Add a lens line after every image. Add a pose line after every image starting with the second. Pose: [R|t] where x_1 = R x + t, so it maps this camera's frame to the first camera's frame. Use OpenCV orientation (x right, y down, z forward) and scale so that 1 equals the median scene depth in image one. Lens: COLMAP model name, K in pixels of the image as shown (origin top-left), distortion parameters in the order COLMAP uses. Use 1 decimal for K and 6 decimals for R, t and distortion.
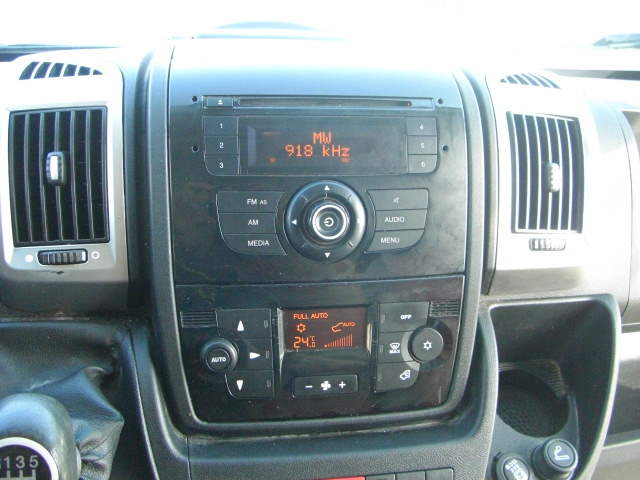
lens RADIAL K [[717.1, 0, 319.7], [0, 717.1, 244.4], [0, 0, 1]] dist [-0.147081, 0.000000]
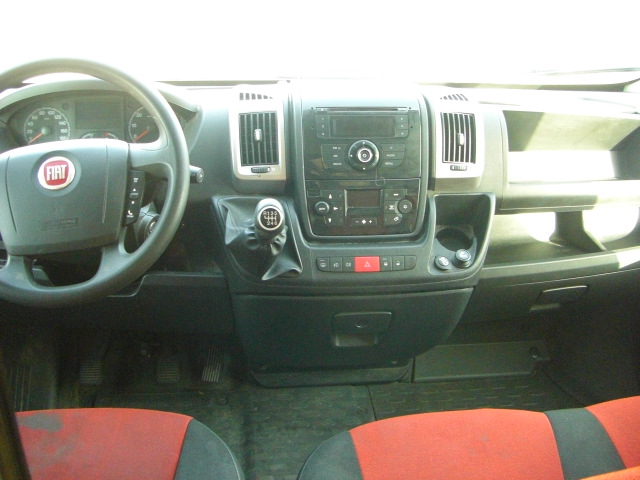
lens RADIAL K [[717.1, 0, 319.2], [0, 717.1, 233.9], [0, 0, 1]] dist [-0.147081, 0.000000]
pose [[0.997176, -0.002642, -0.075052, 0.041428], [0.001321, 0.999844, -0.017638, 0.287680], [0.075087, 0.017489, 0.997024, -1.534167]]
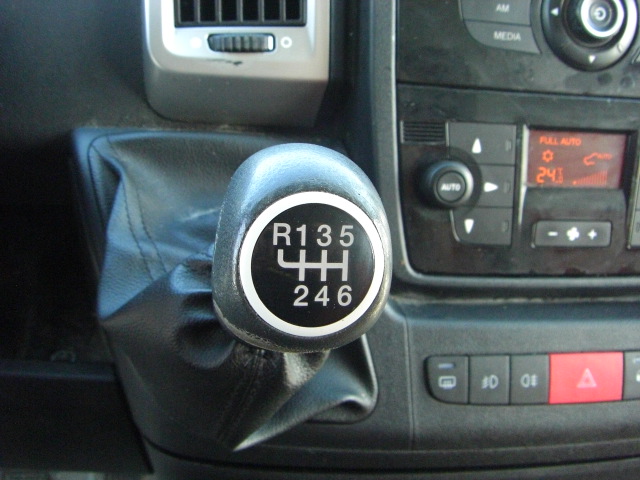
lens RADIAL K [[717.1, 0, 317.2], [0, 717.1, 241.5], [0, 0, 1]] dist [-0.147081, 0.000000]
pose [[0.998996, 0.041484, -0.016939, -0.256713], [-0.040261, 0.996935, 0.067081, 0.167730], [0.019670, -0.066331, 0.997604, 0.237704]]
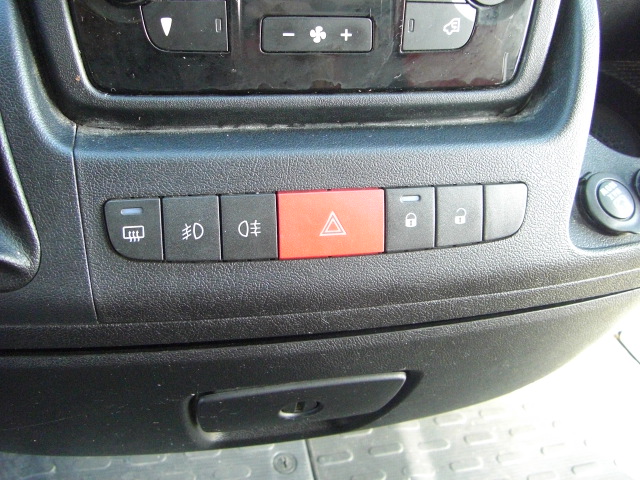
lens RADIAL K [[717.1, 0, 350.4], [0, 717.1, 239.0], [0, 0, 1]] dist [-0.147081, 0.000000]
pose [[0.996776, 0.001753, 0.080219, -0.010829], [-0.019762, 0.974329, 0.224262, 0.232168], [-0.077767, -0.225124, 0.971222, 0.408614]]
